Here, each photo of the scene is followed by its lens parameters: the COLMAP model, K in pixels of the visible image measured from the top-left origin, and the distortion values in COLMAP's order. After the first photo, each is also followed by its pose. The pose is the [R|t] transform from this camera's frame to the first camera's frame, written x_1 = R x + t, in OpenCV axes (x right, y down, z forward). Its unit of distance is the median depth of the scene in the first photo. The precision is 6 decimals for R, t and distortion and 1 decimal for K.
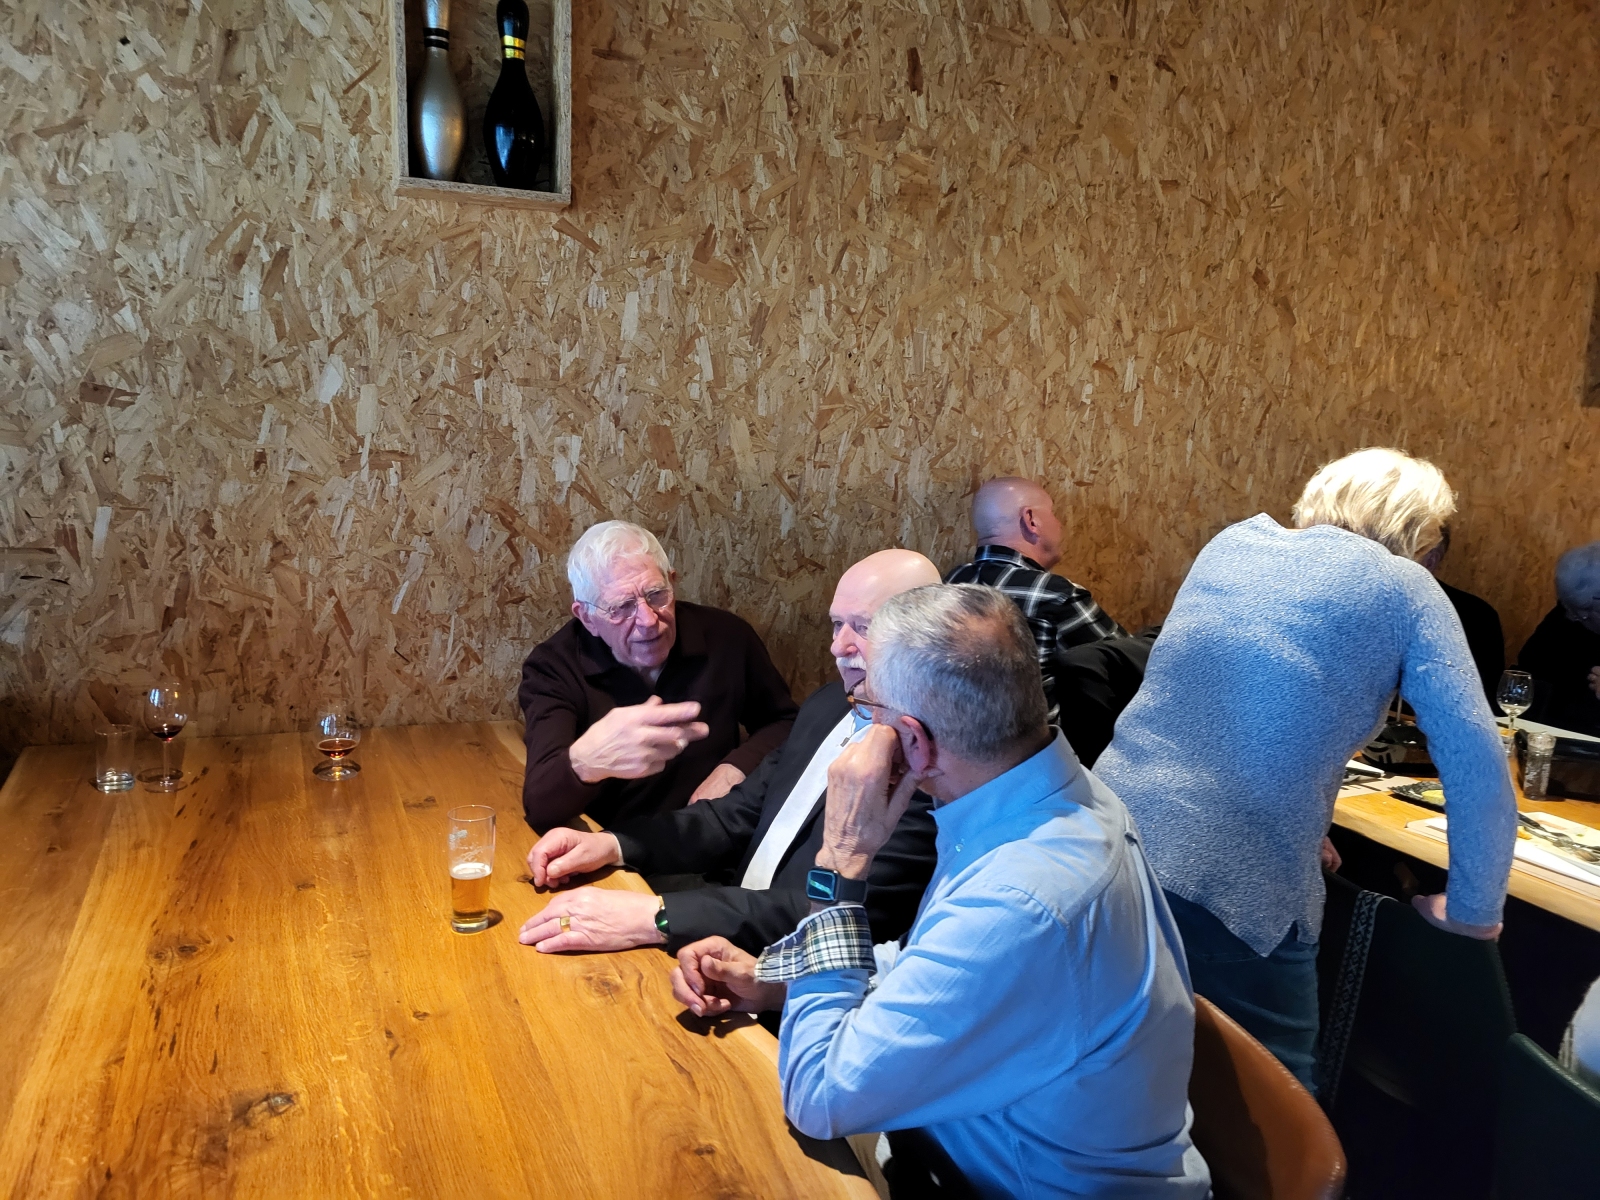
lens RADIAL K [[1211.2, 0, 805.6], [0, 1211.2, 585.3], [0, 0, 1]] dist [0.062902, -0.041931]
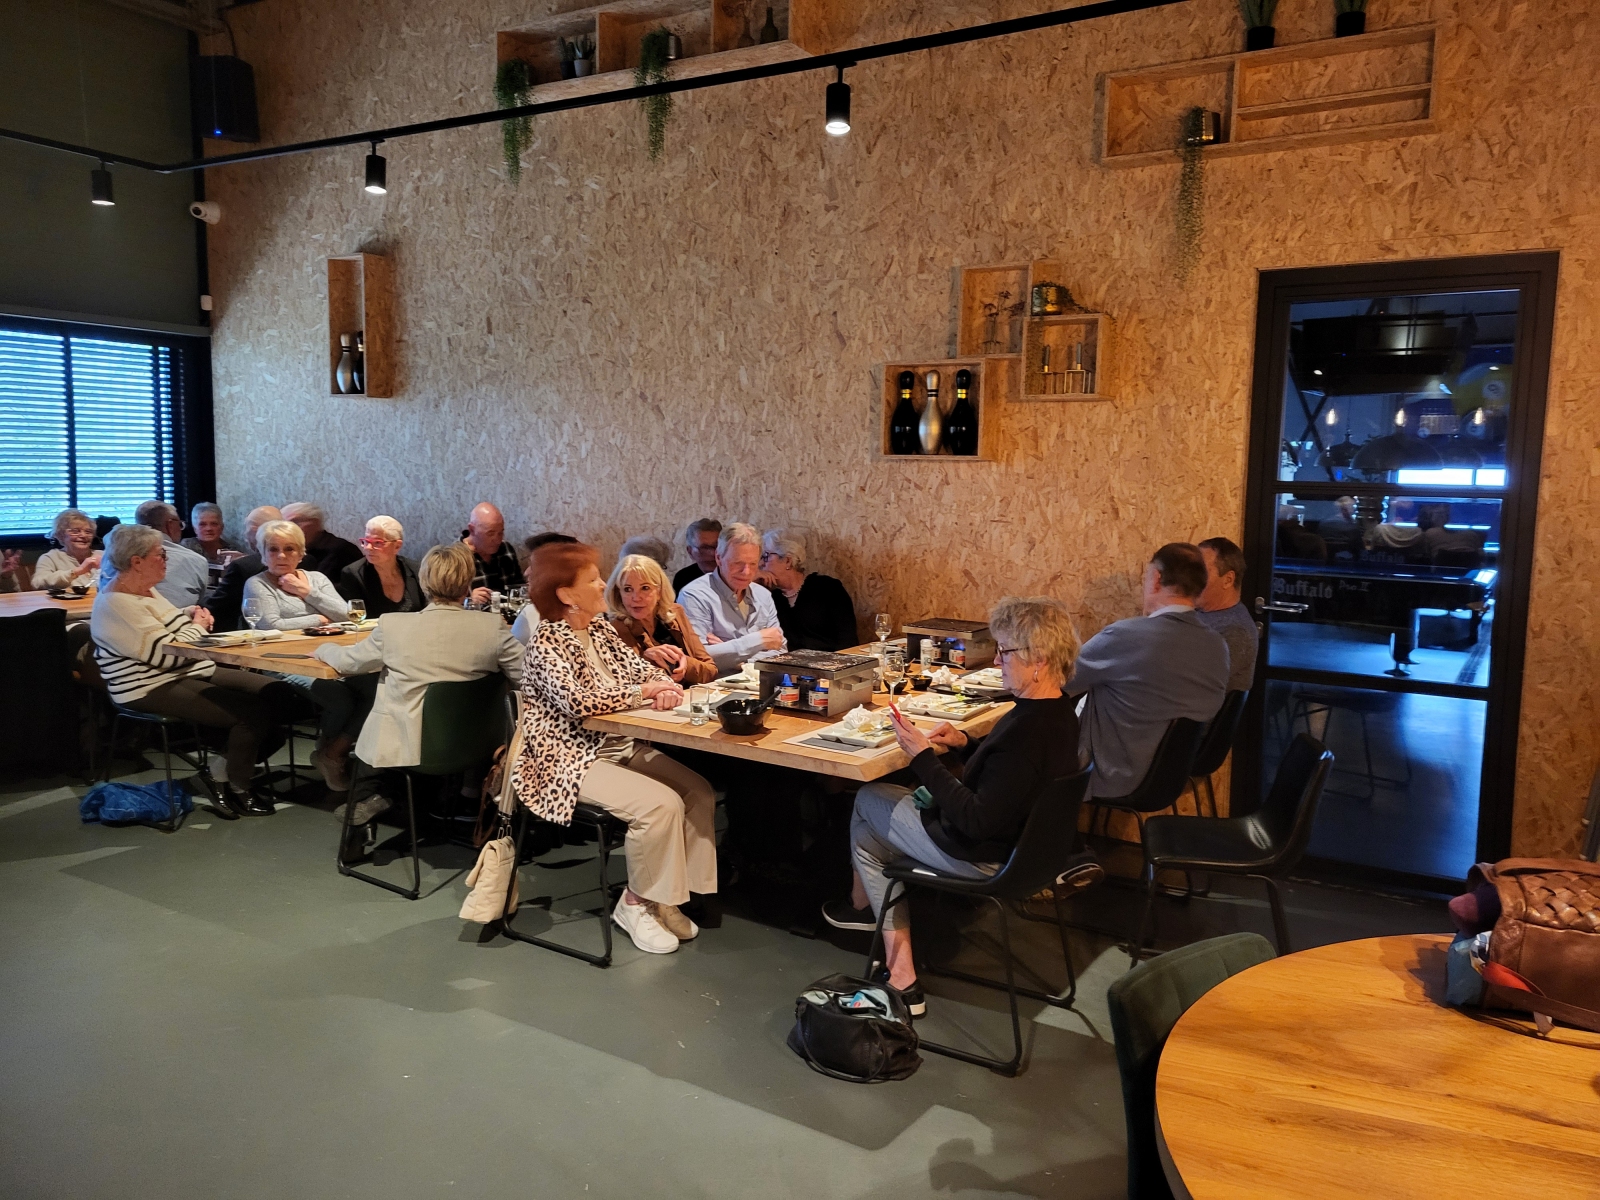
lens RADIAL K [[1211.2, 0, 819.5], [0, 1211.2, 579.4], [0, 0, 1]] dist [0.062902, -0.041931]
pose [[0.589873, 0.046765, -0.806141, 2.408733], [-0.127820, 0.991143, -0.036032, 0.070079], [0.797316, 0.124295, 0.590625, 0.177861]]
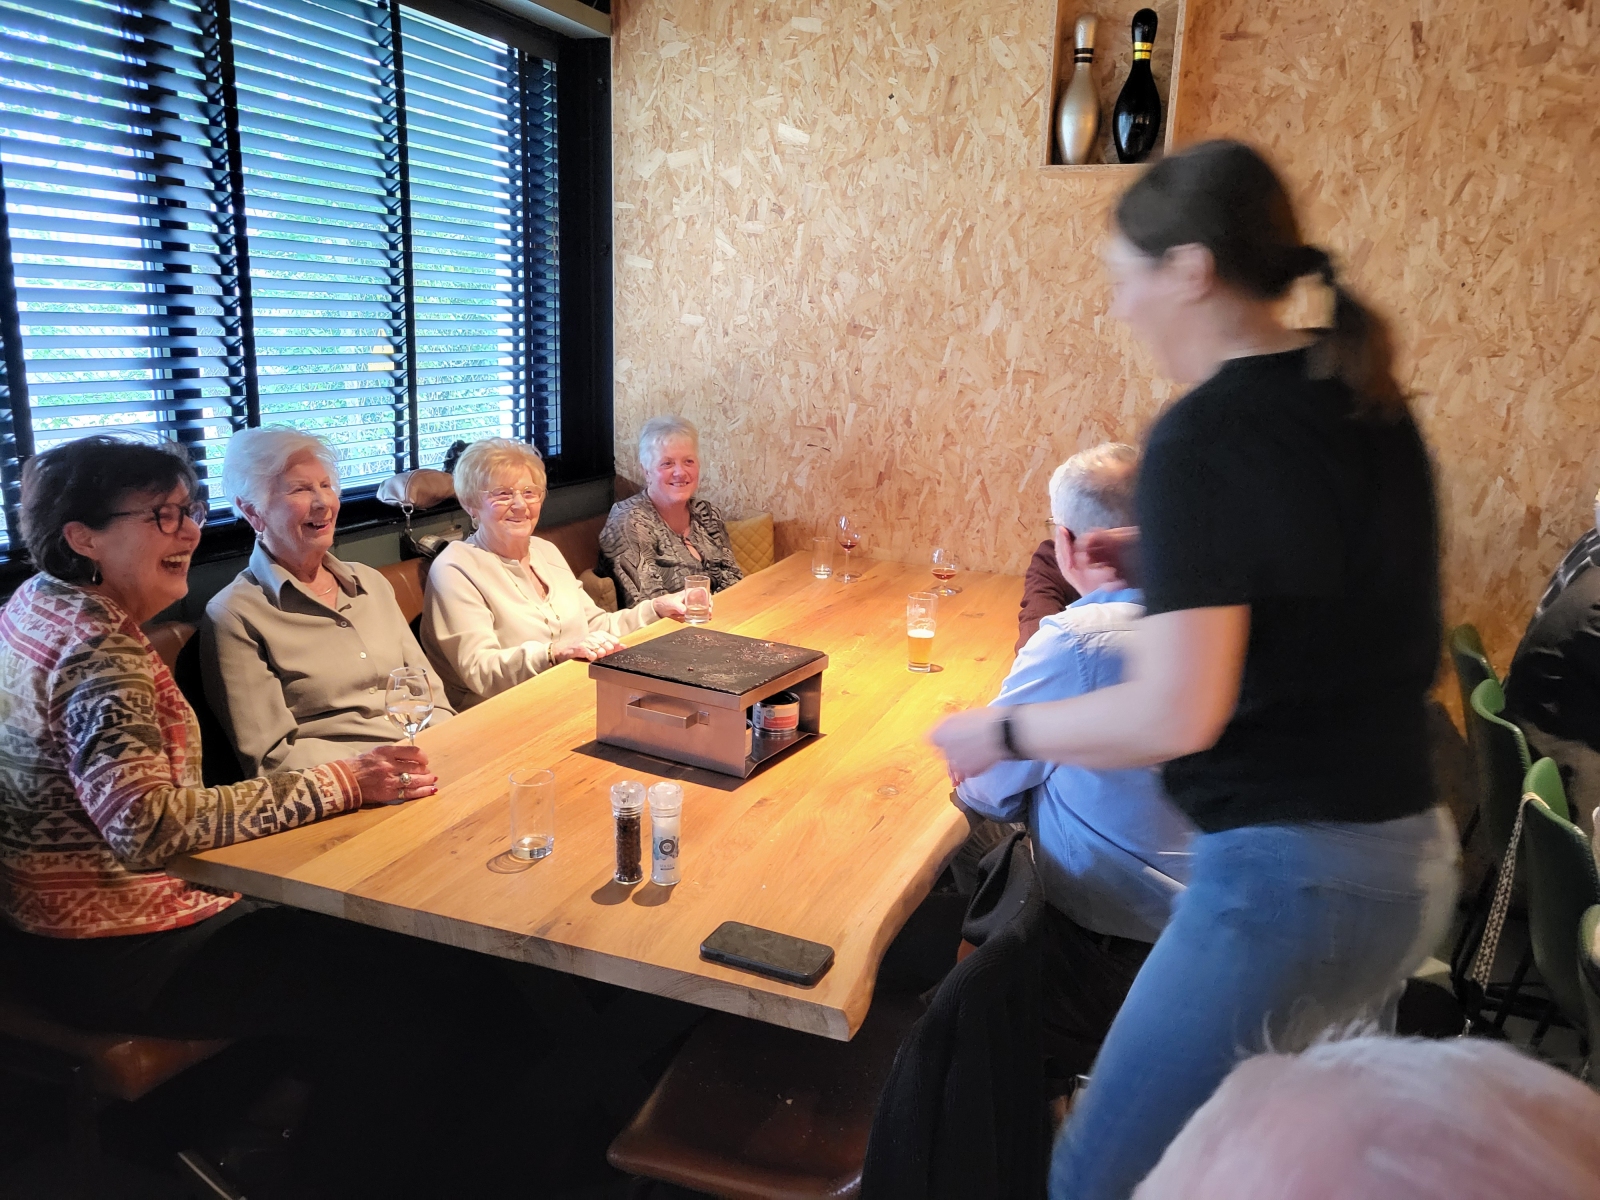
lens RADIAL K [[1211.2, 0, 796.4], [0, 1211.2, 599.9], [0, 0, 1]] dist [0.062902, -0.041931]
pose [[0.720132, 0.141665, -0.679221, 0.385193], [-0.112207, 0.989826, 0.087482, 0.047218], [0.684704, 0.013215, 0.728701, -0.142724]]
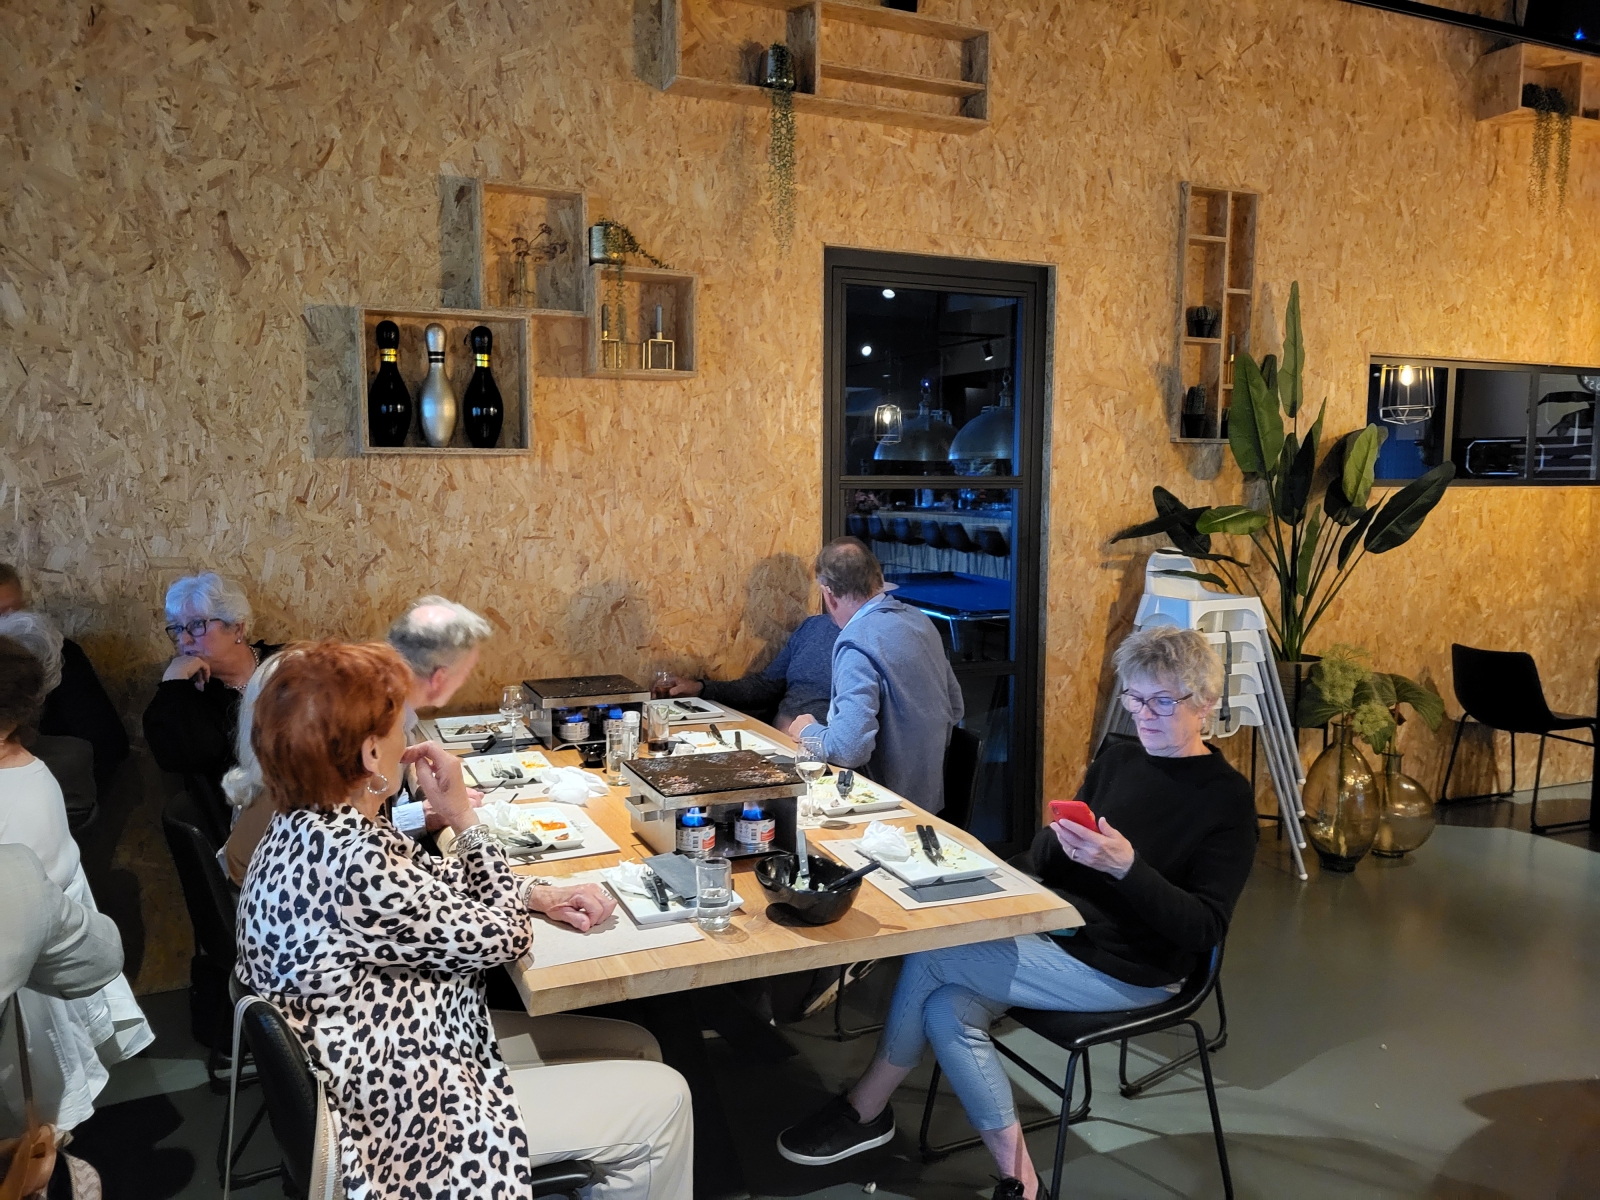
lens RADIAL K [[1211.2, 0, 819.5], [0, 1211.2, 585.0], [0, 0, 1]] dist [0.062902, -0.041931]
pose [[0.998922, -0.040548, 0.022593, 1.356992], [0.042076, 0.996528, -0.071850, 0.045439], [-0.019601, 0.072723, 0.997160, 0.110904]]
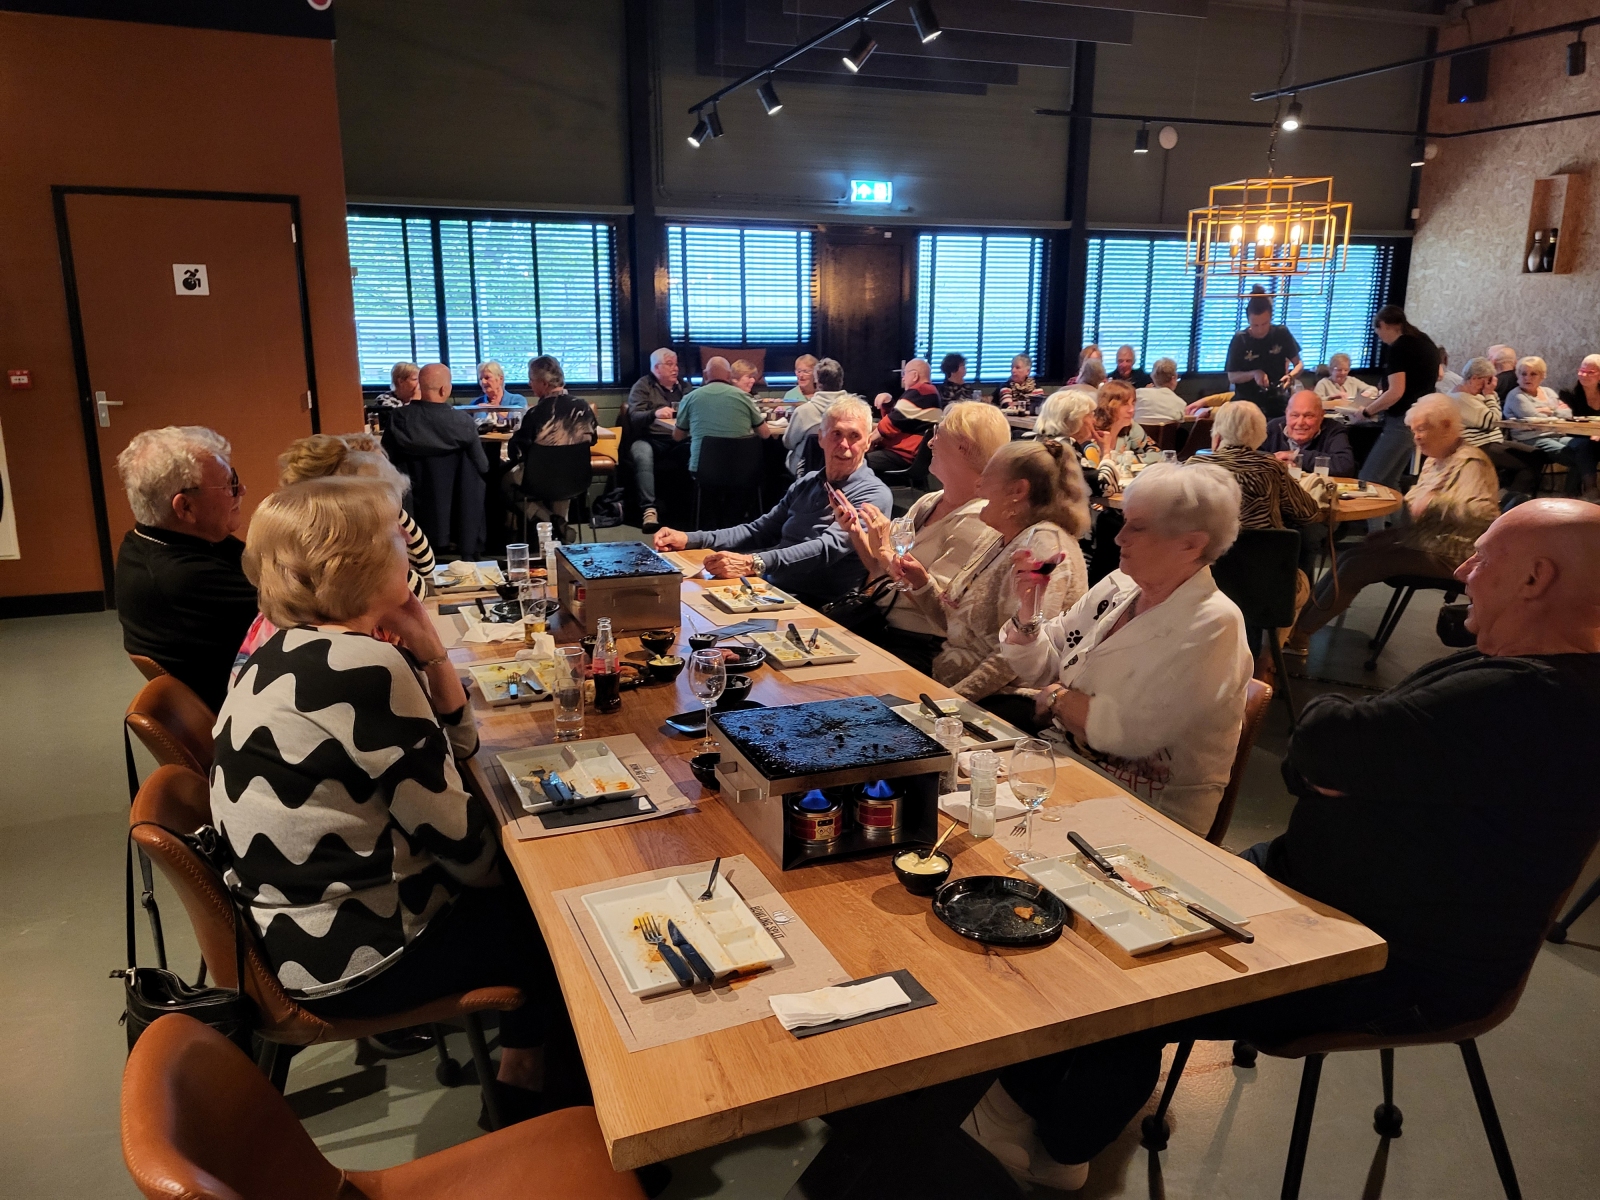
lens RADIAL K [[1211.2, 0, 815.9], [0, 1211.2, 602.6], [0, 0, 1]] dist [0.062902, -0.041931]
pose [[-0.018237, 0.190105, -0.981594, 3.744987], [-0.168893, 0.967064, 0.190429, 0.358126], [0.985466, 0.169257, 0.014471, -1.227257]]
